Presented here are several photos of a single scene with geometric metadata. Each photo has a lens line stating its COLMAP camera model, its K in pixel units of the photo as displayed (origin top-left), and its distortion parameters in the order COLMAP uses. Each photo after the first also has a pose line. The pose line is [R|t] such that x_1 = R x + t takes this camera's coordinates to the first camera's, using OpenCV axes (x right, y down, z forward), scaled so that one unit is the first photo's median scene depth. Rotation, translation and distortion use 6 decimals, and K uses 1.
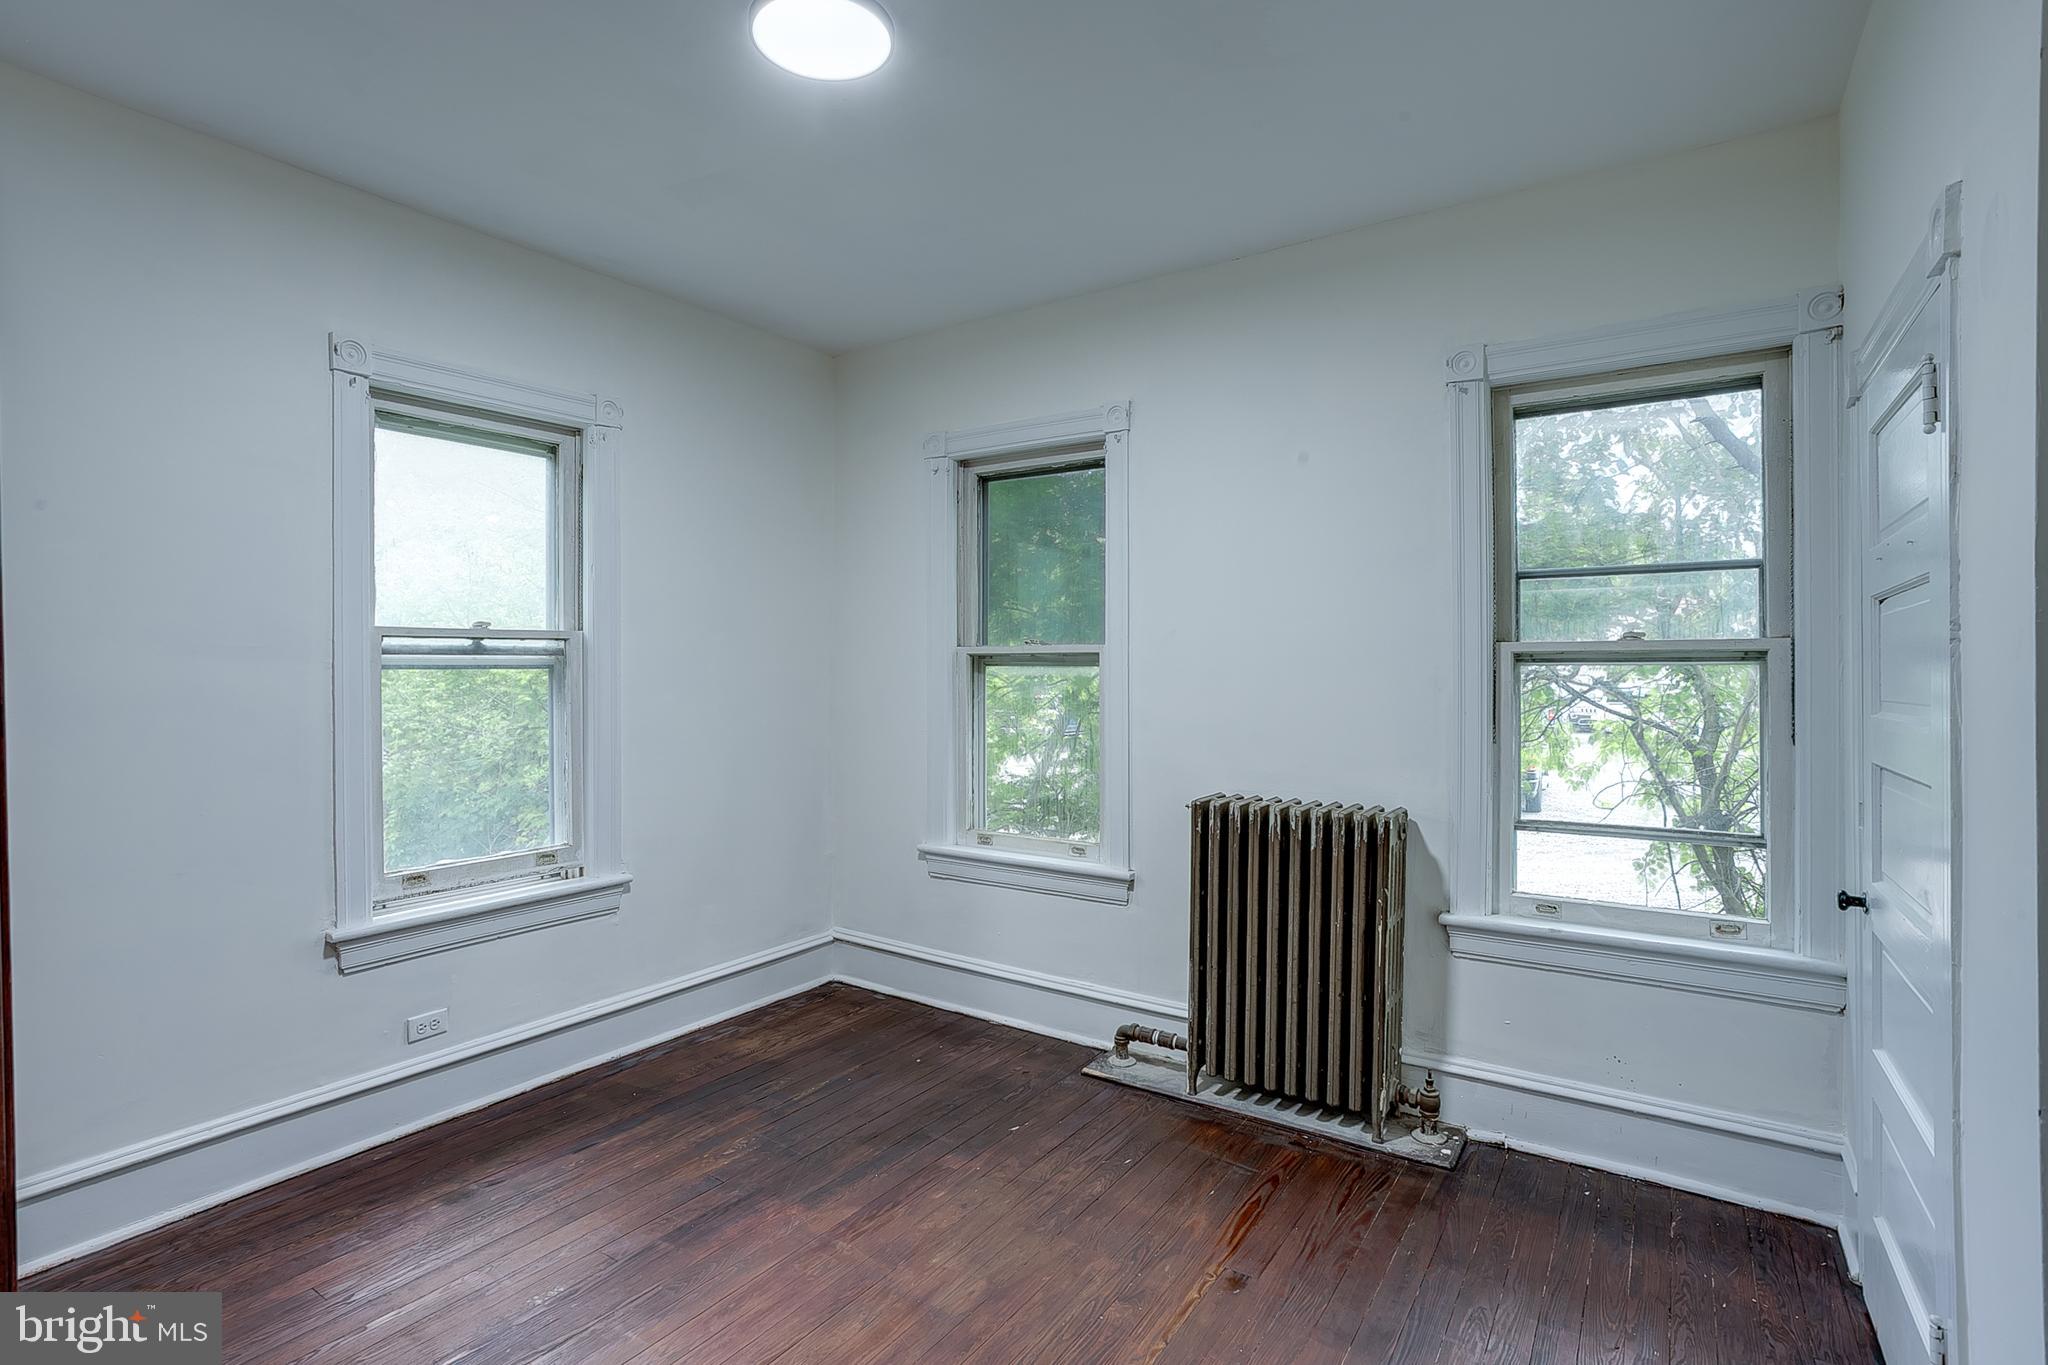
lens RADIAL K [[1030.6, 0, 981.0], [0, 1030.6, 670.2], [0, 0, 1]] dist [-0.000424, 0.000717]
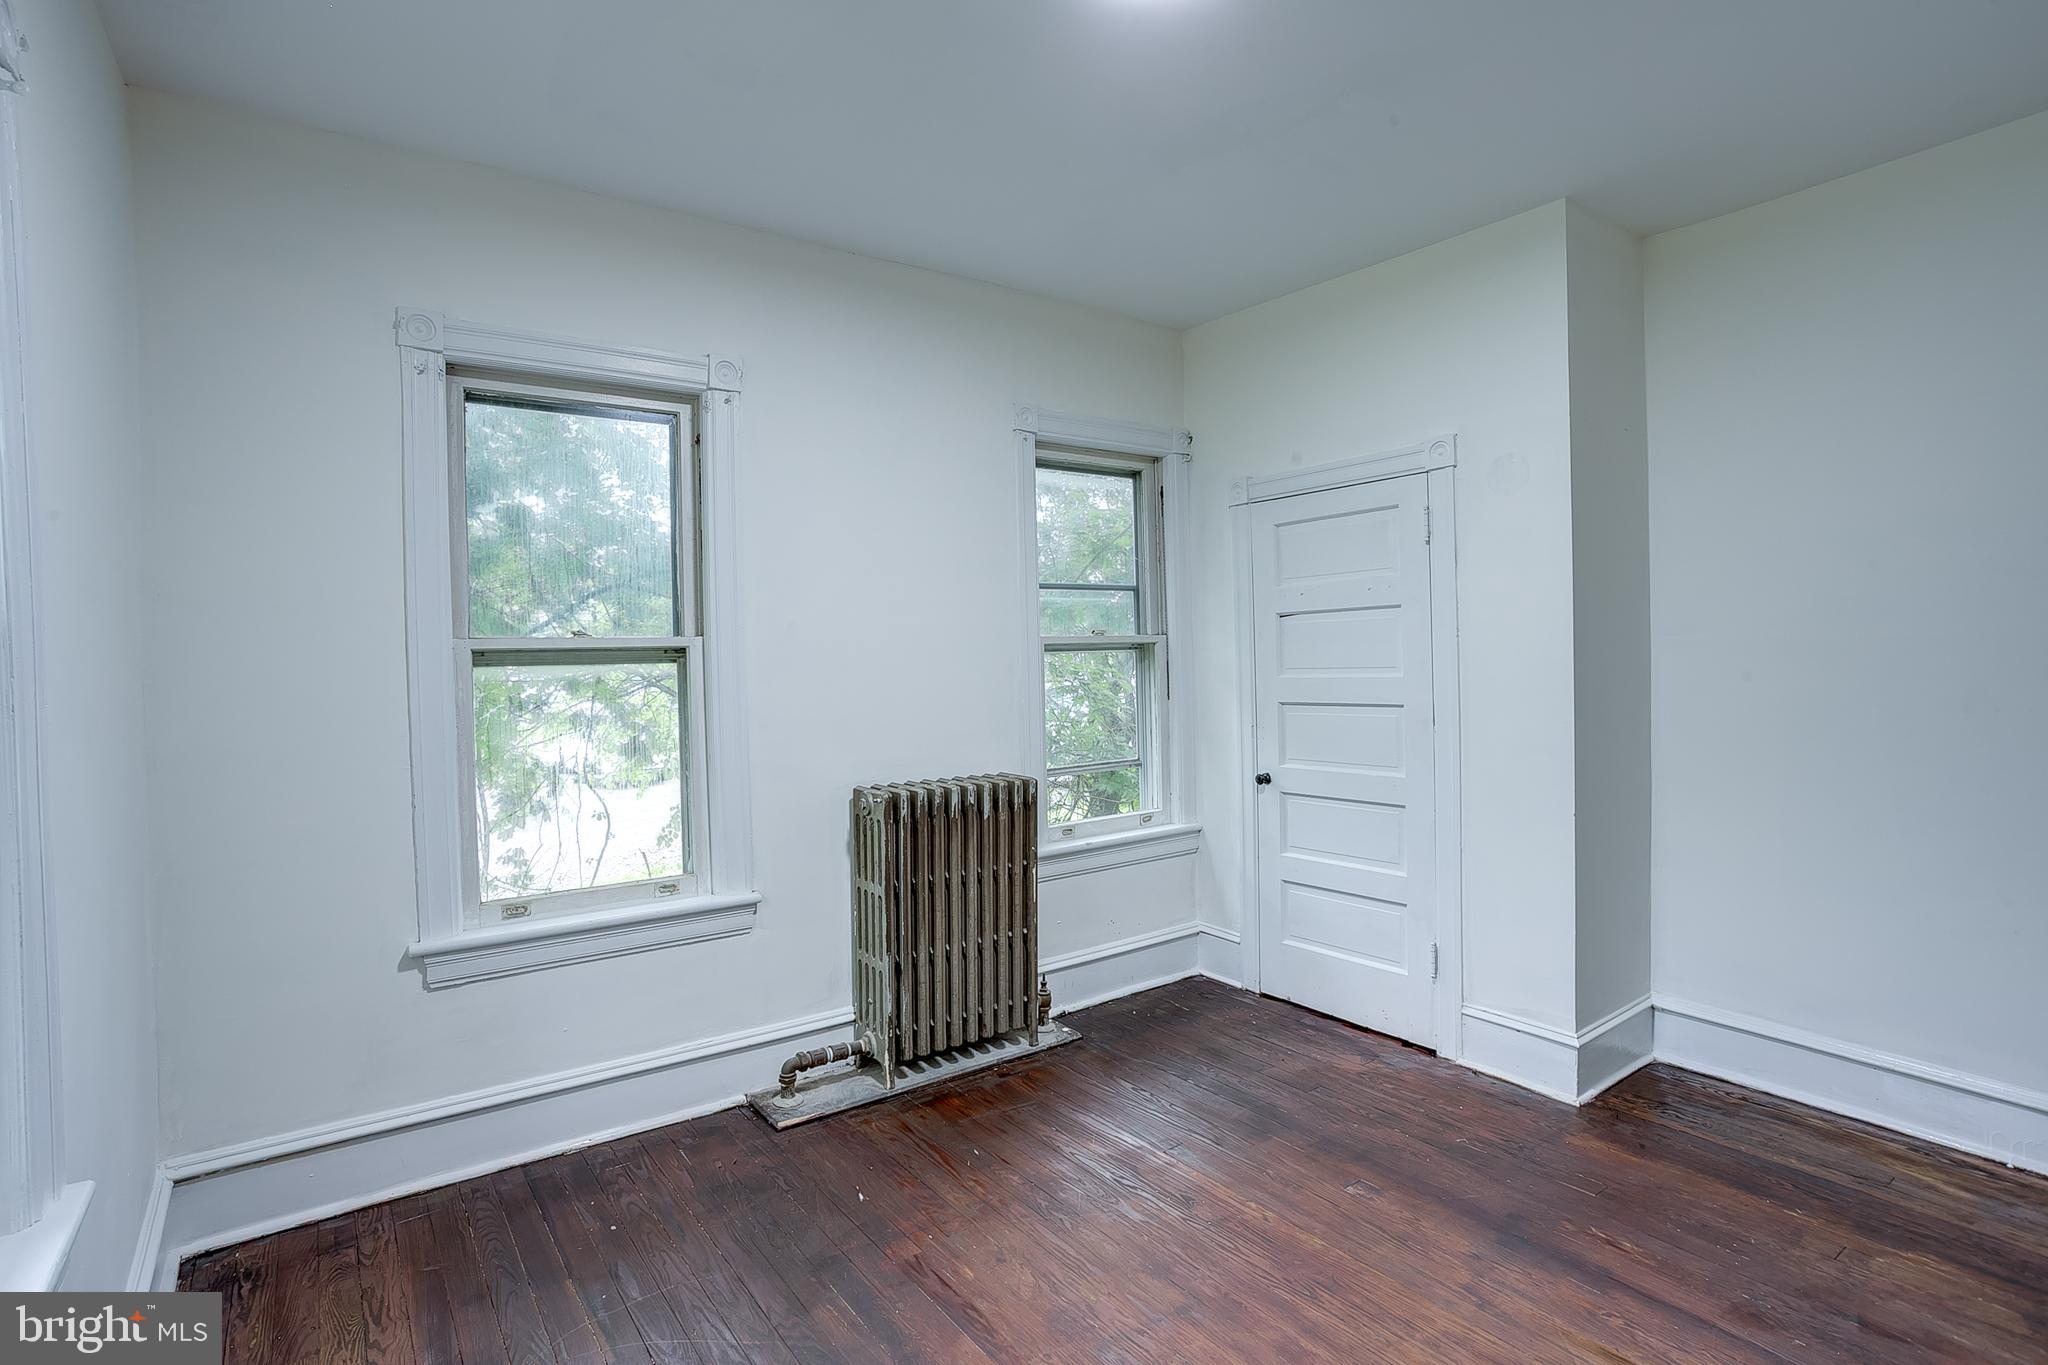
lens RADIAL K [[1030.6, 0, 981.0], [0, 1030.6, 670.2], [0, 0, 1]] dist [-0.000424, 0.000717]
pose [[0.332591, -0.020054, 0.942858, -0.729605], [0.024941, 0.999611, 0.012463, -0.002576], [-0.942741, 0.019371, 0.332962, 0.605726]]
